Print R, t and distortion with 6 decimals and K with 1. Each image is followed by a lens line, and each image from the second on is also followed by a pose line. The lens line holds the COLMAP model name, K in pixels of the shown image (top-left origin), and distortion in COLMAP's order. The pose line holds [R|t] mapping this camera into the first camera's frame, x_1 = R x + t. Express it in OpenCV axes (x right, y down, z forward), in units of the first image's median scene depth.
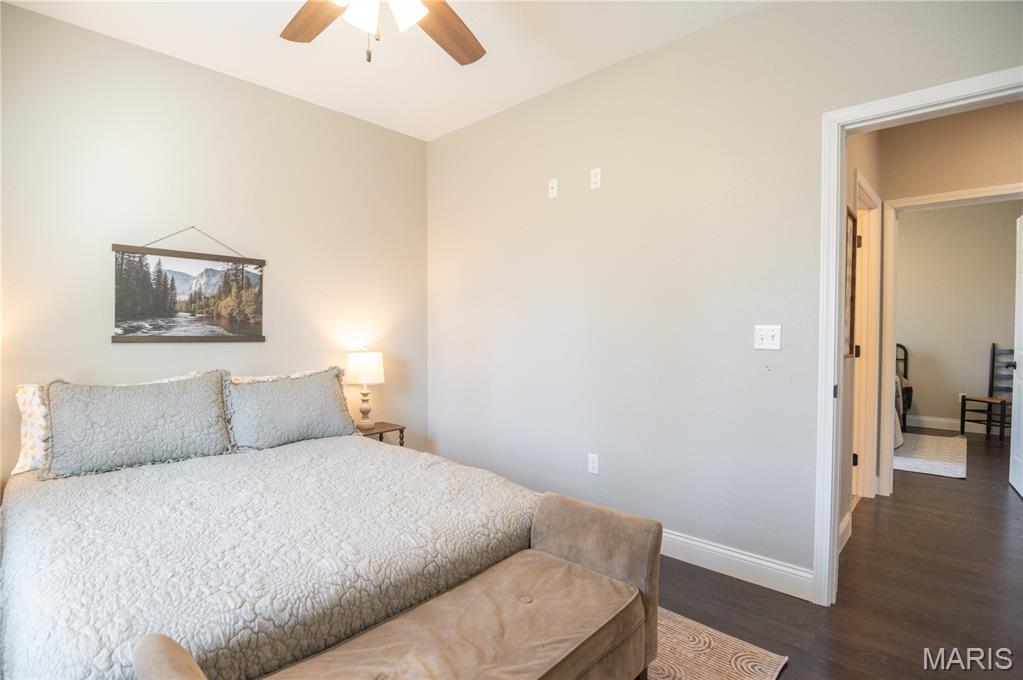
lens RADIAL K [[498.1, 0, 507.3], [0, 498.1, 339.6], [0, 0, 1]] dist [-0.020216, -0.000132]
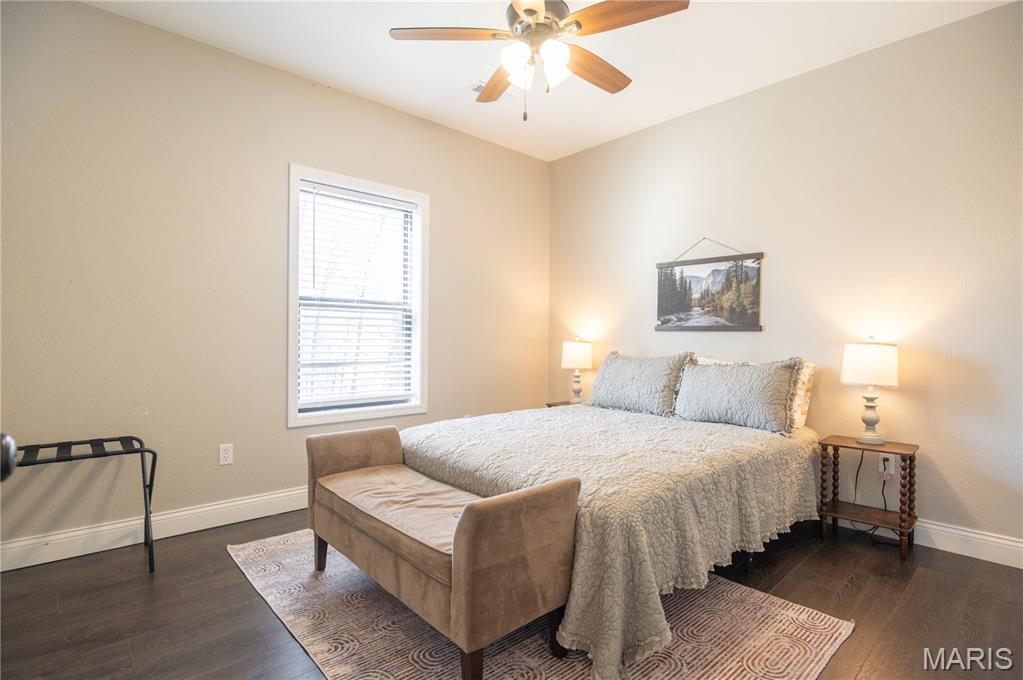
lens RADIAL K [[498.1, 0, 506.7], [0, 498.1, 339.1], [0, 0, 1]] dist [-0.020216, -0.000132]
pose [[-0.079014, -0.002283, -0.996871, 0.633736], [-0.026914, 0.999638, -0.000156, 0.038550], [0.996510, 0.026818, -0.079047, 0.601695]]
